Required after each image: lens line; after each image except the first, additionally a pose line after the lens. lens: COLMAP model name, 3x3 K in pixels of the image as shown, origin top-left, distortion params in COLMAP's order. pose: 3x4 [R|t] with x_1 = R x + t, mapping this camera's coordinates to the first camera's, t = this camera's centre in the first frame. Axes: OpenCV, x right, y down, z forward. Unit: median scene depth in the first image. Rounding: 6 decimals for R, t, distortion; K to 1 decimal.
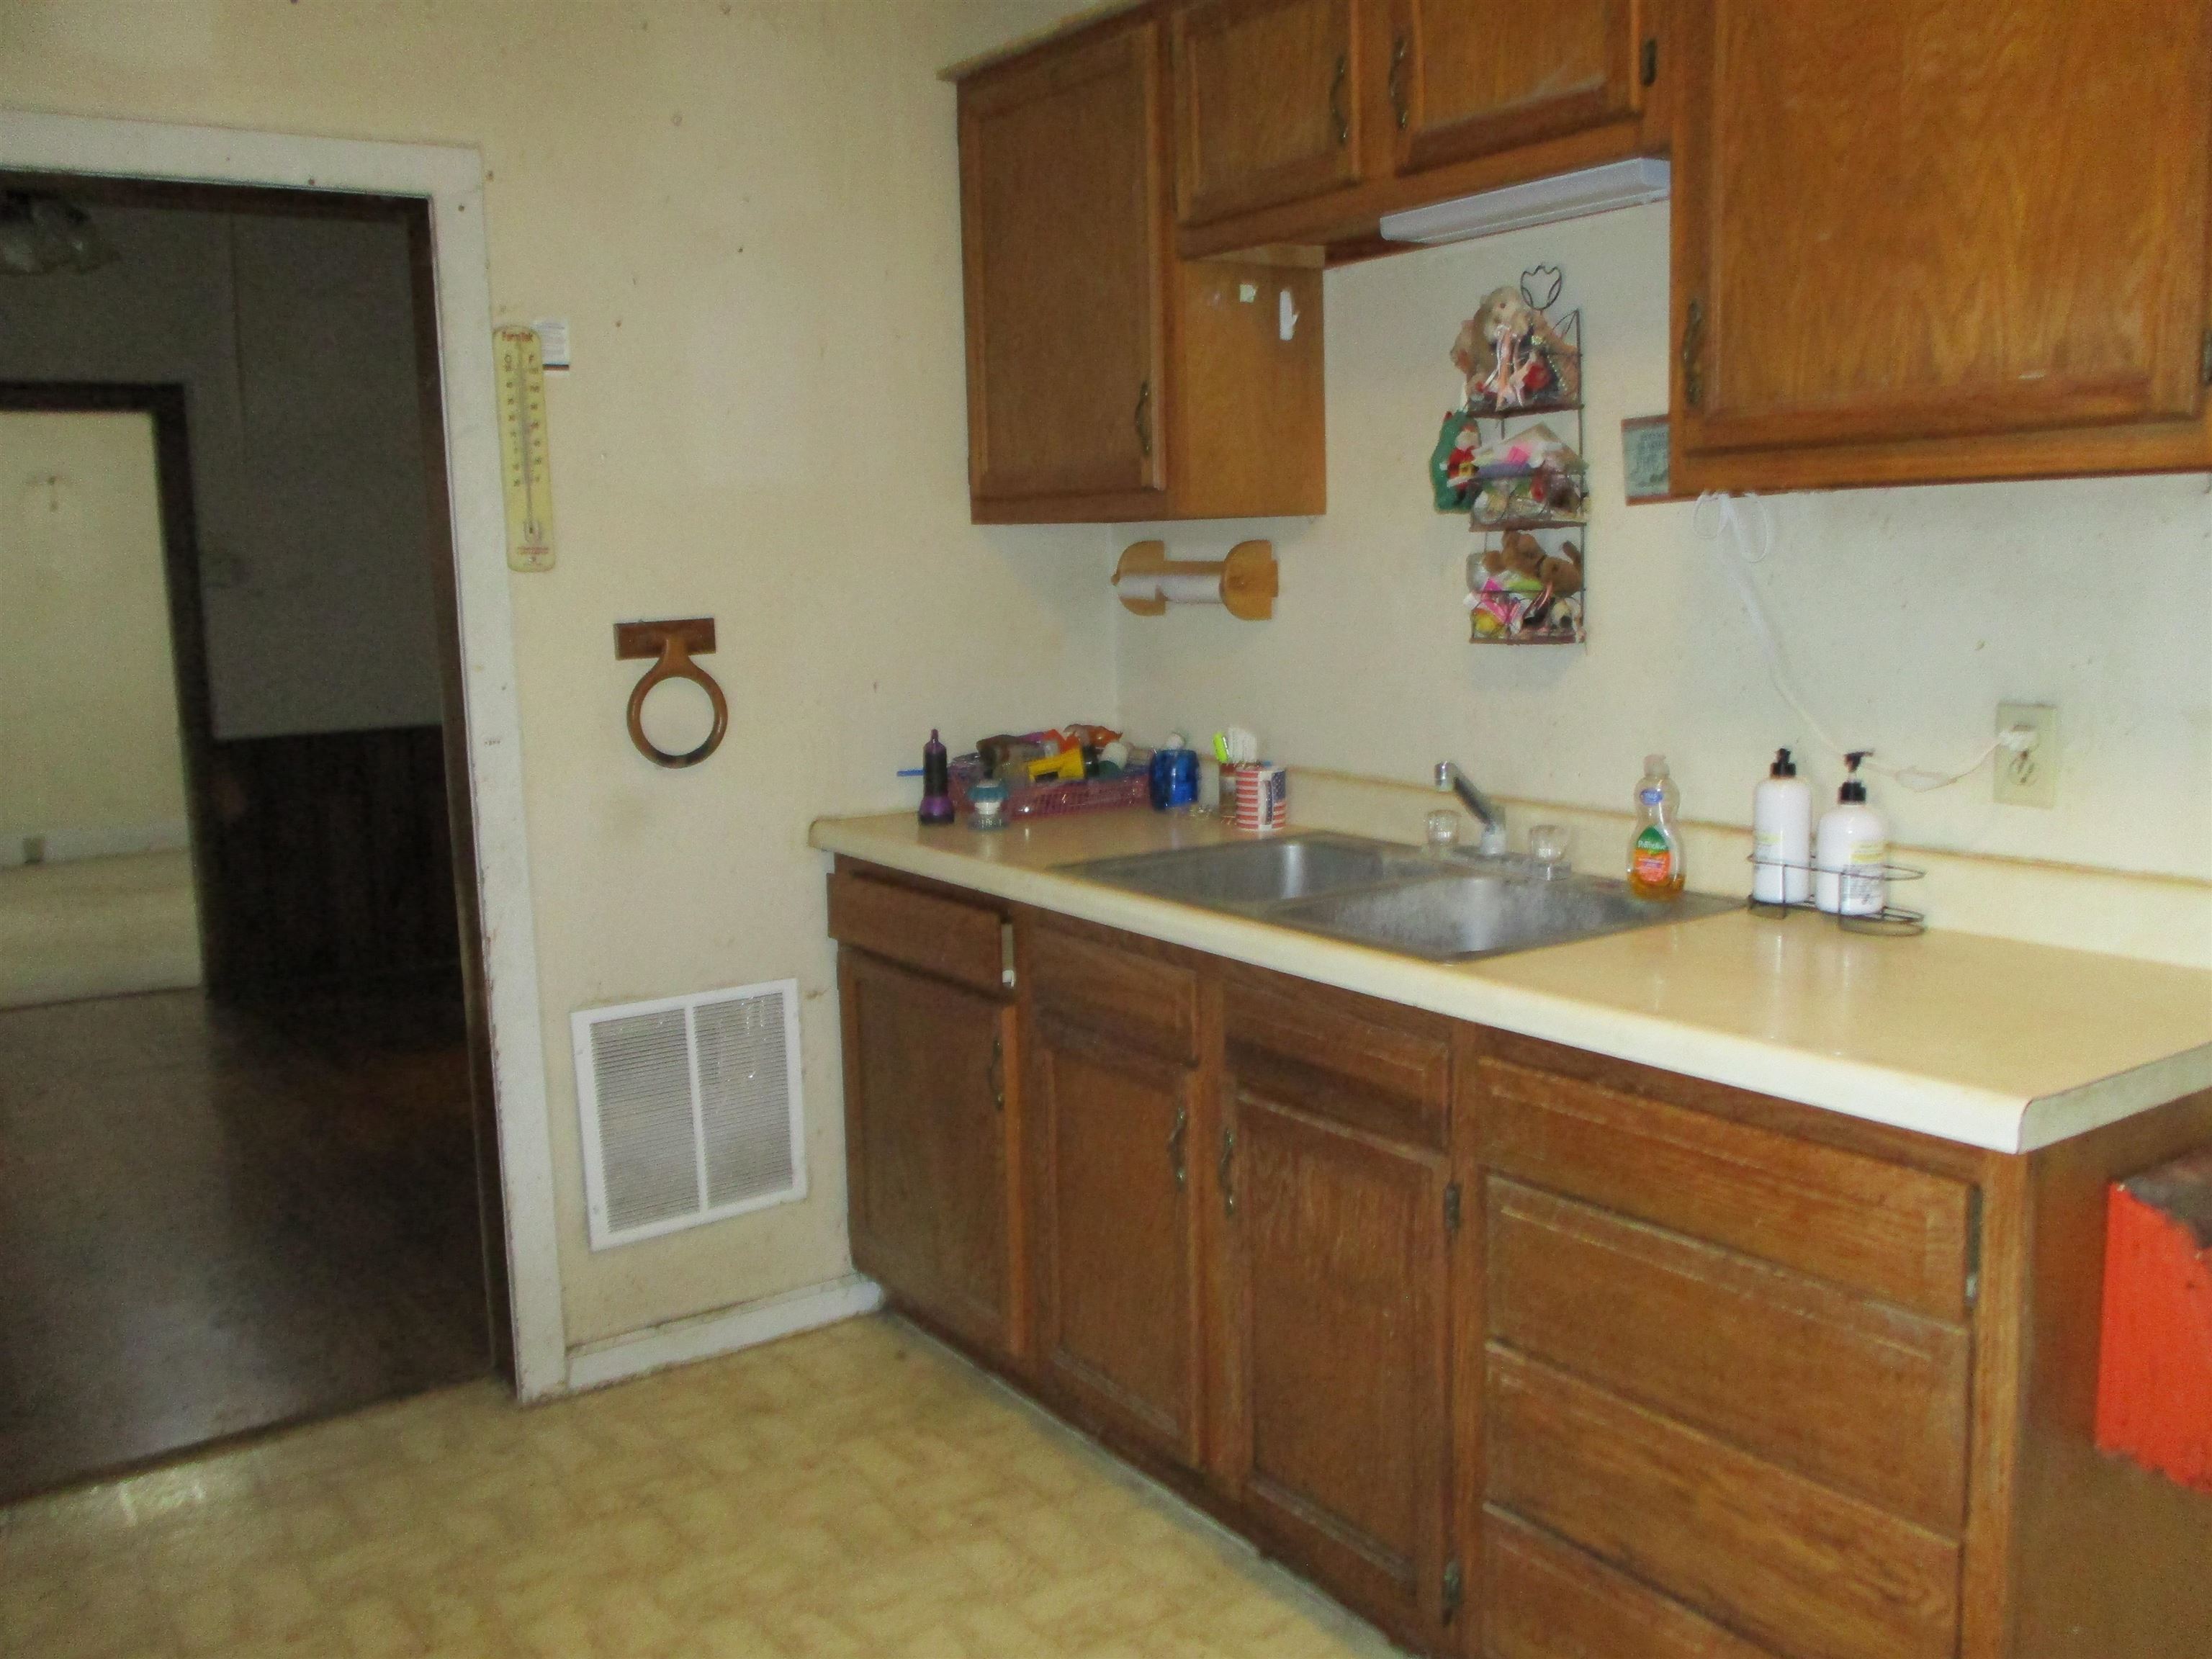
lens RADIAL K [[1965.1, 0, 1106.0], [0, 1965.1, 829.5], [0, 0, 1]] dist [-0.002608, -0.001767]
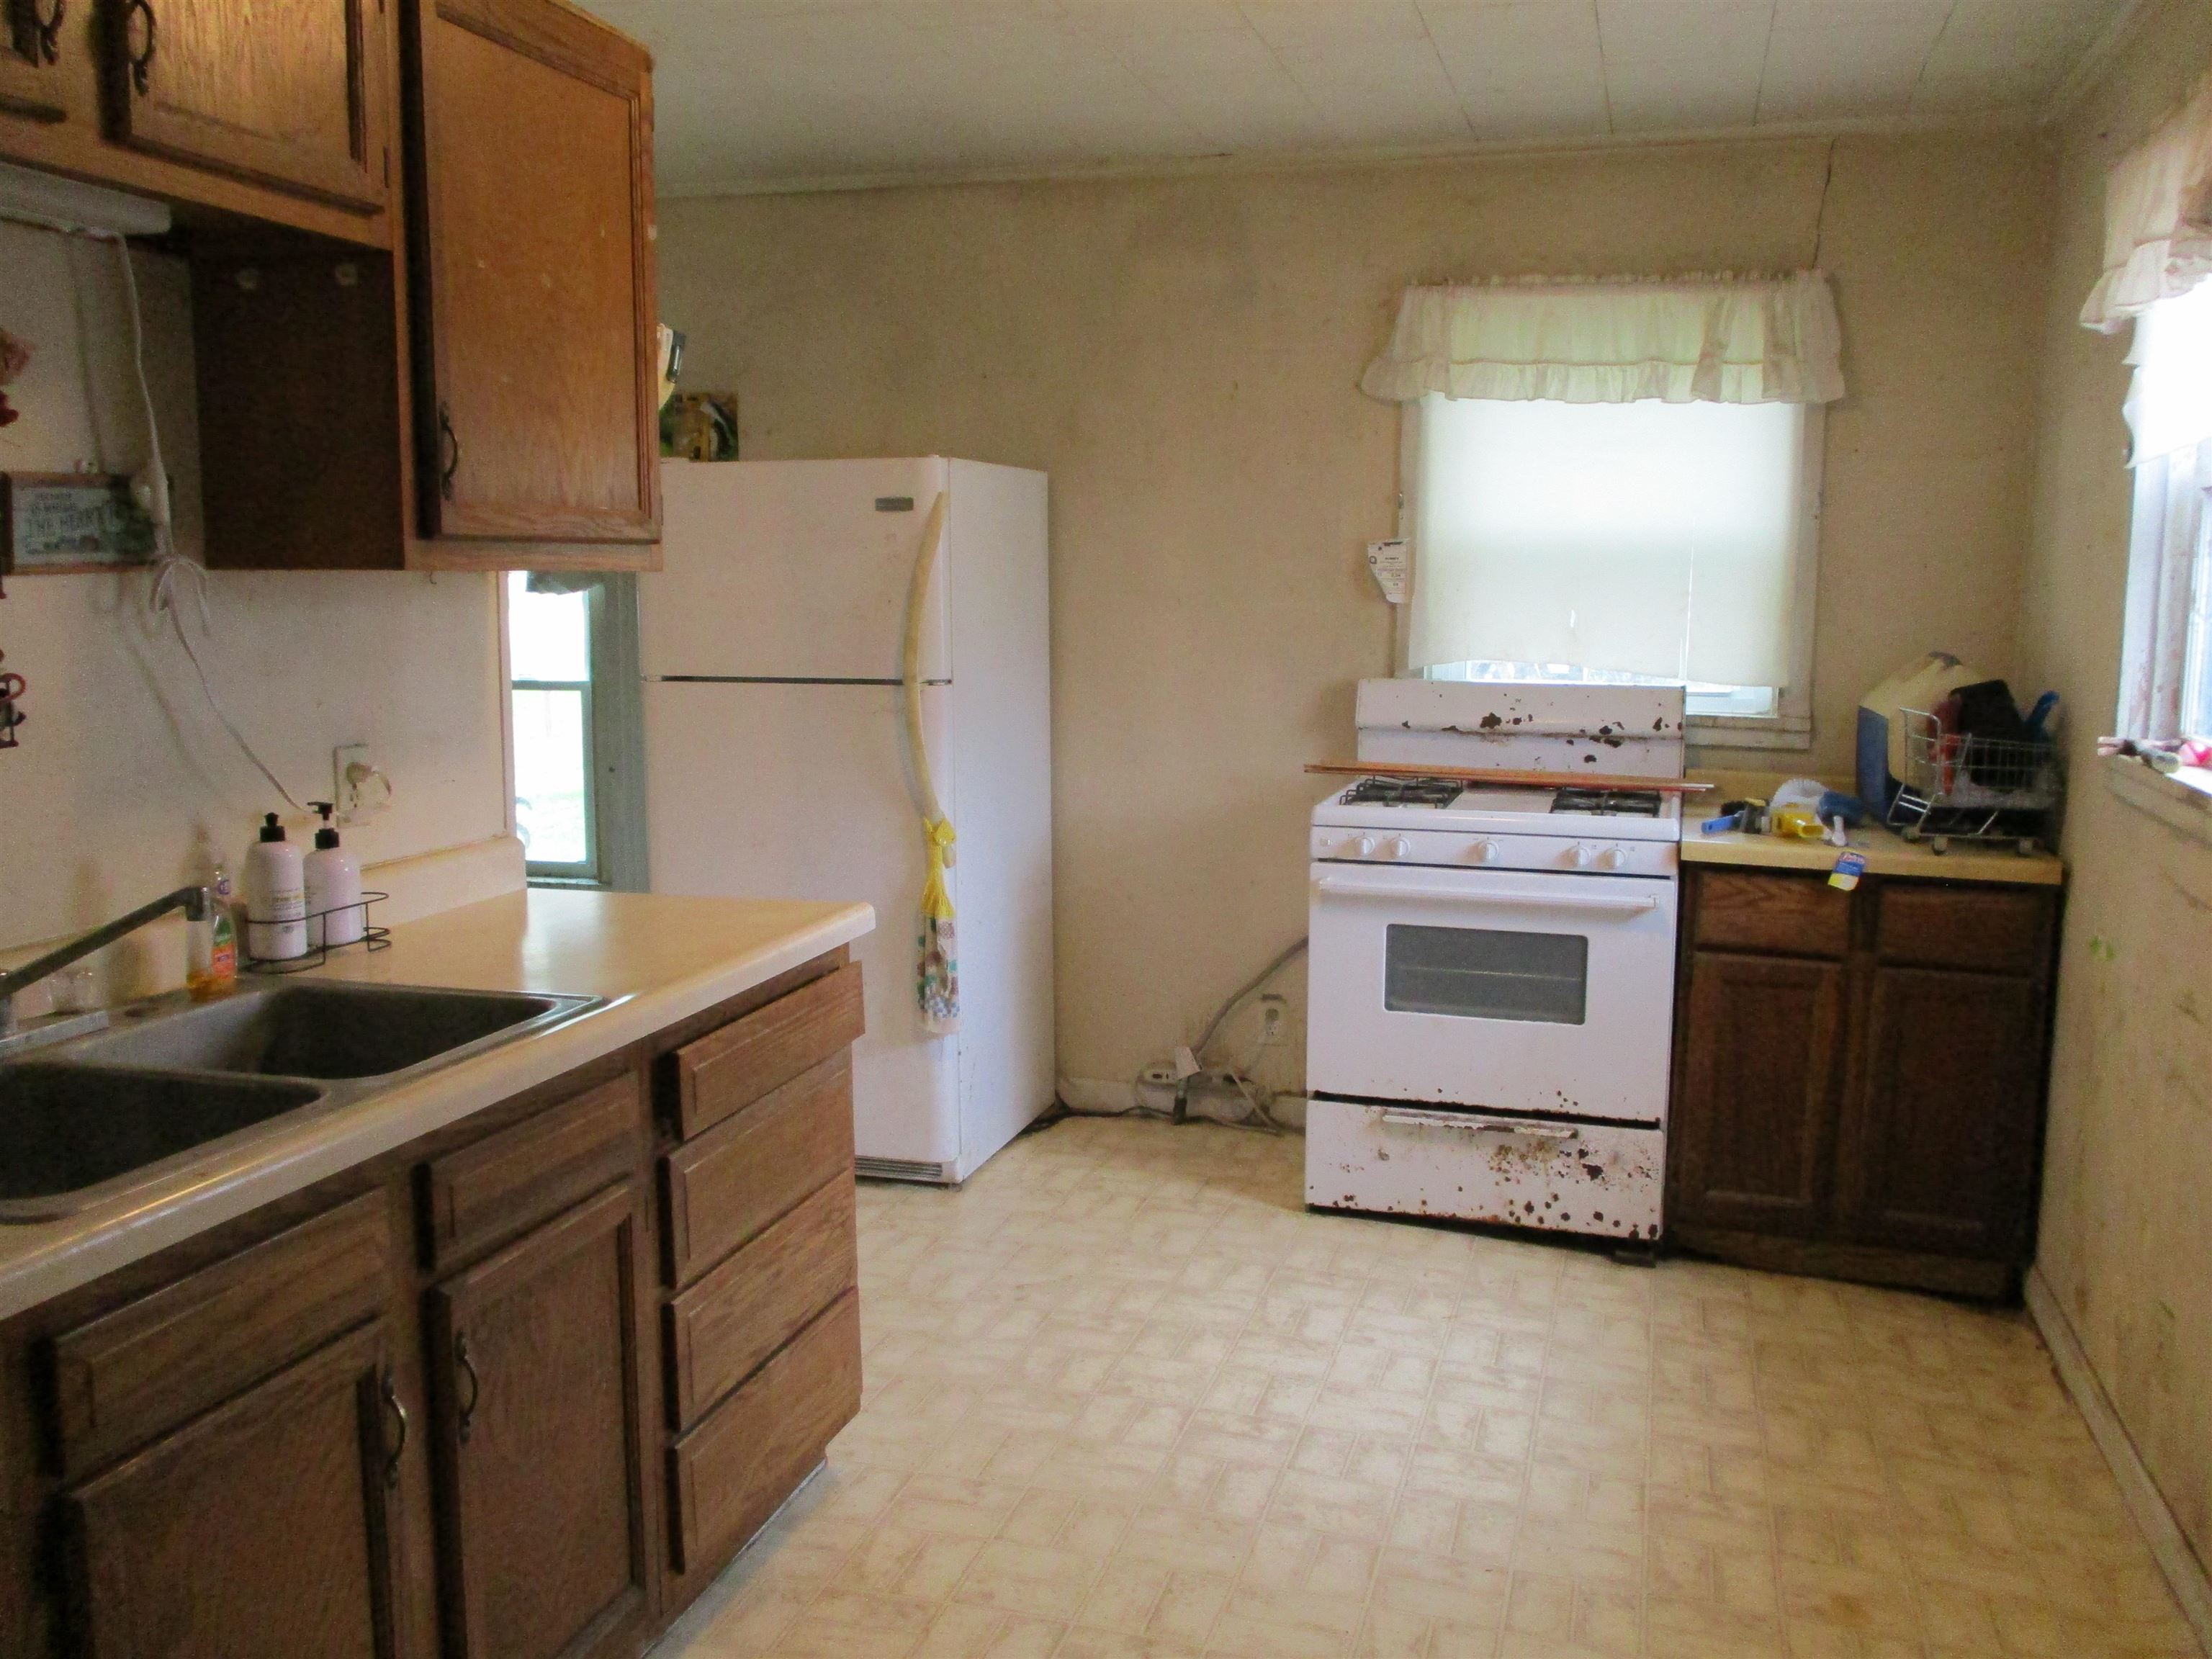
lens RADIAL K [[1965.1, 0, 1106.0], [0, 1965.1, 829.5], [0, 0, 1]] dist [-0.002608, -0.001767]
pose [[-0.641621, -0.086451, 0.762134, -0.811859], [0.125757, 0.968325, 0.215711, -0.236013], [-0.756642, 0.234249, -0.610426, 1.593003]]
